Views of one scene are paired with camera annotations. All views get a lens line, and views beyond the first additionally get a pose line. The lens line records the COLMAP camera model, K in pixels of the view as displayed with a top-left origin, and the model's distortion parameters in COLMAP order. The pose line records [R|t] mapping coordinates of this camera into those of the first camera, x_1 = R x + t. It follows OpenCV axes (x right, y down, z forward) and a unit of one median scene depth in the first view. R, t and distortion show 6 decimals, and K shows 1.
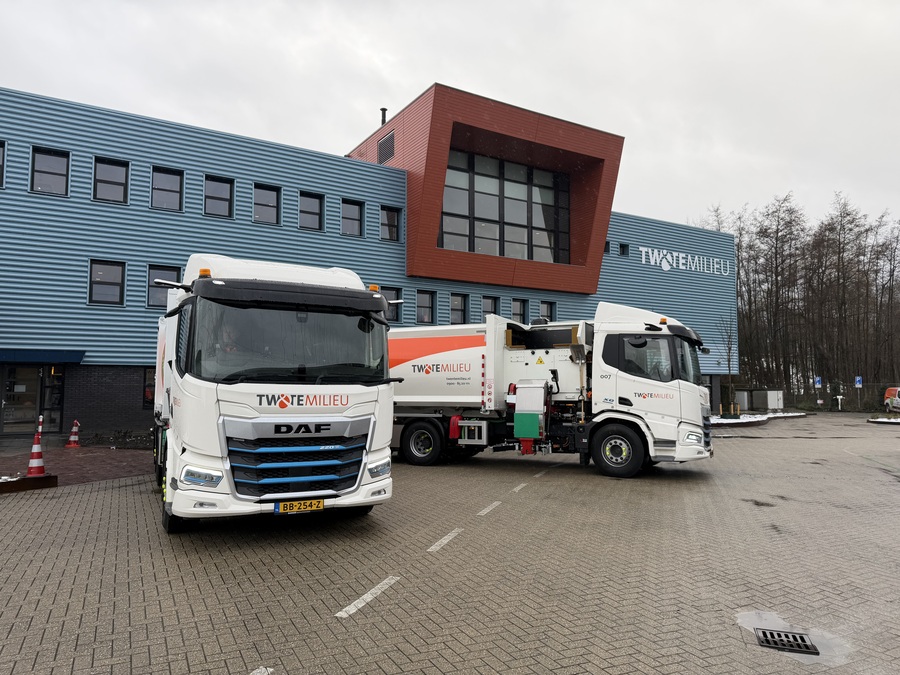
lens RADIAL K [[616.6, 0, 459.0], [0, 616.6, 335.2], [0, 0, 1]] dist [0.086902, -0.068284]
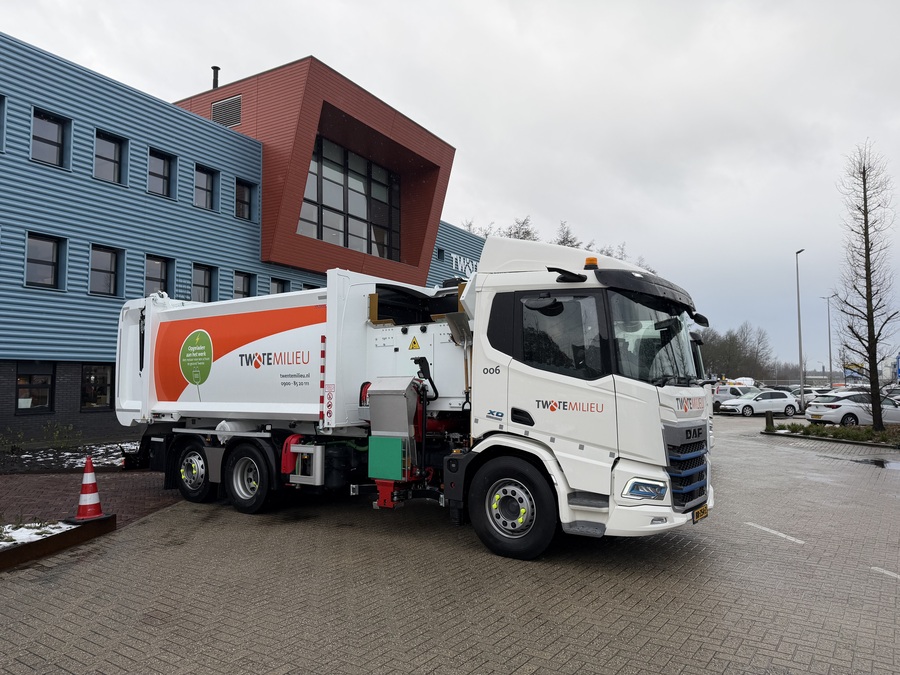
lens RADIAL K [[616.6, 0, 458.9], [0, 616.6, 333.3], [0, 0, 1]] dist [0.086902, -0.068284]
pose [[0.986587, -0.027449, -0.160910, 0.272618], [0.031517, 0.999244, 0.022783, 0.019371], [0.160163, -0.027549, 0.986706, 0.423536]]
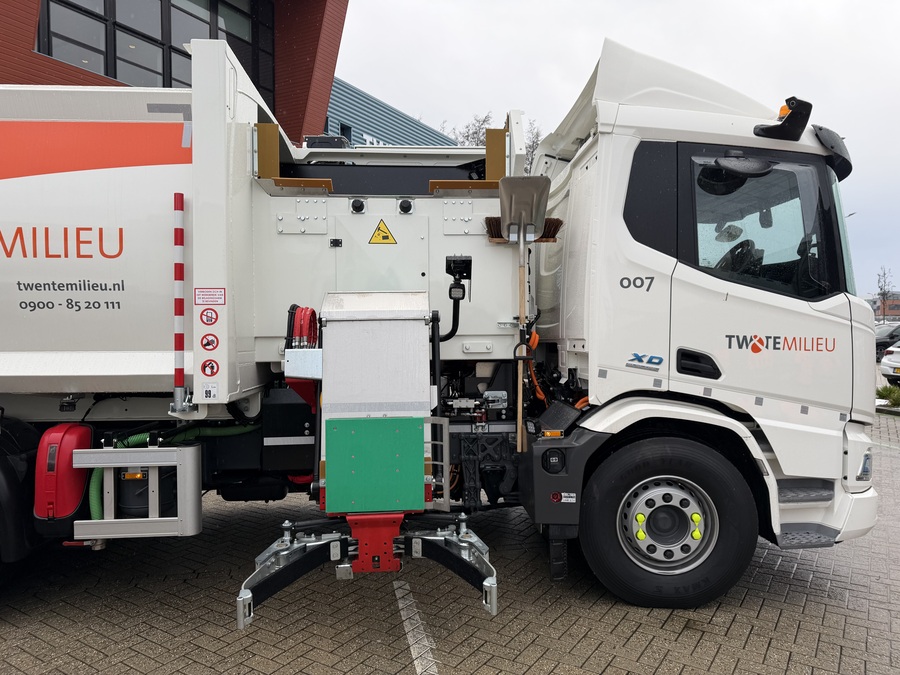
lens RADIAL K [[616.6, 0, 438.6], [0, 616.6, 336.9], [0, 0, 1]] dist [0.086902, -0.068284]
pose [[0.878312, -0.015203, 0.477846, 0.007977], [-0.038762, 0.993939, 0.102869, 0.060470], [-0.476514, -0.108873, 0.872400, 0.716678]]
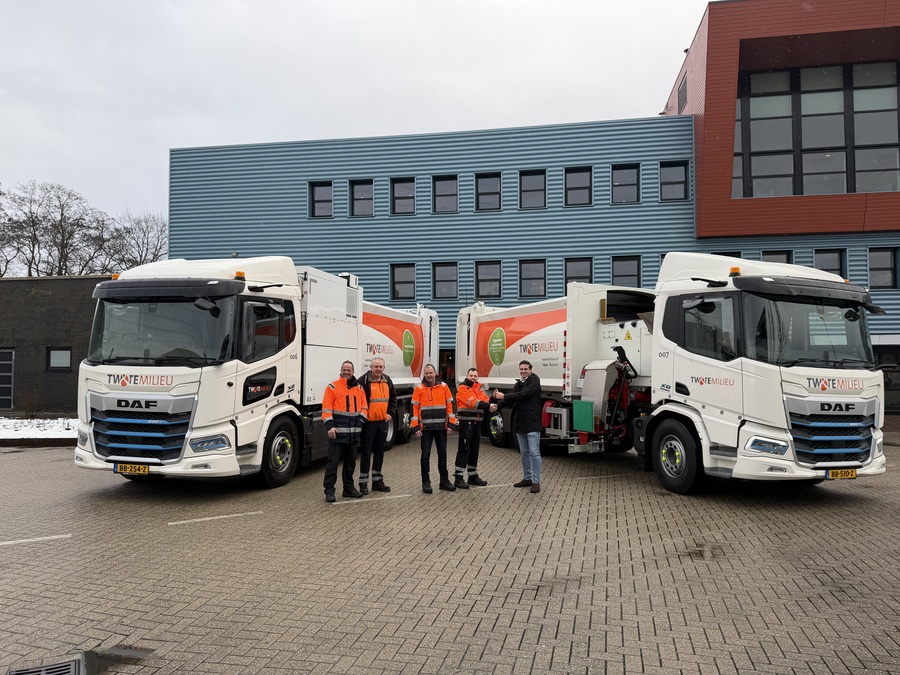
lens RADIAL K [[616.6, 0, 455.2], [0, 616.6, 338.7], [0, 0, 1]] dist [0.086902, -0.068284]
pose [[0.745547, -0.031549, -0.665705, 0.499141], [0.054542, 0.998417, 0.013766, 0.022602], [0.664217, -0.046572, 0.746088, 0.264718]]
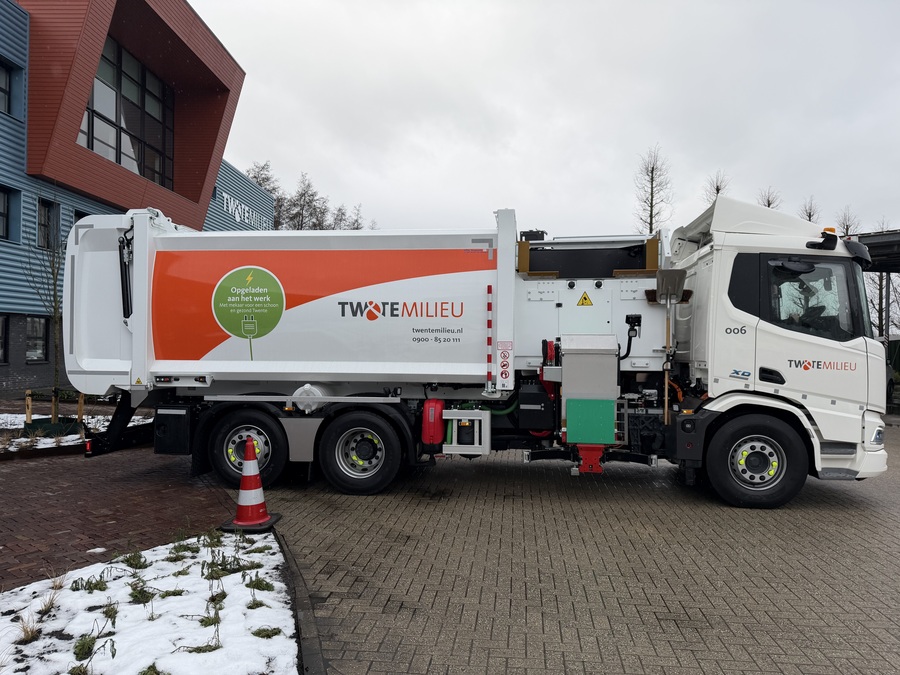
lens RADIAL K [[616.6, 0, 454.3], [0, 616.6, 336.3], [0, 0, 1]] dist [0.086902, -0.068284]
pose [[0.944378, 0.003979, 0.328839, -0.165460], [-0.034765, 0.995532, 0.087794, 0.029581], [-0.327020, -0.094342, 0.940296, 0.514182]]
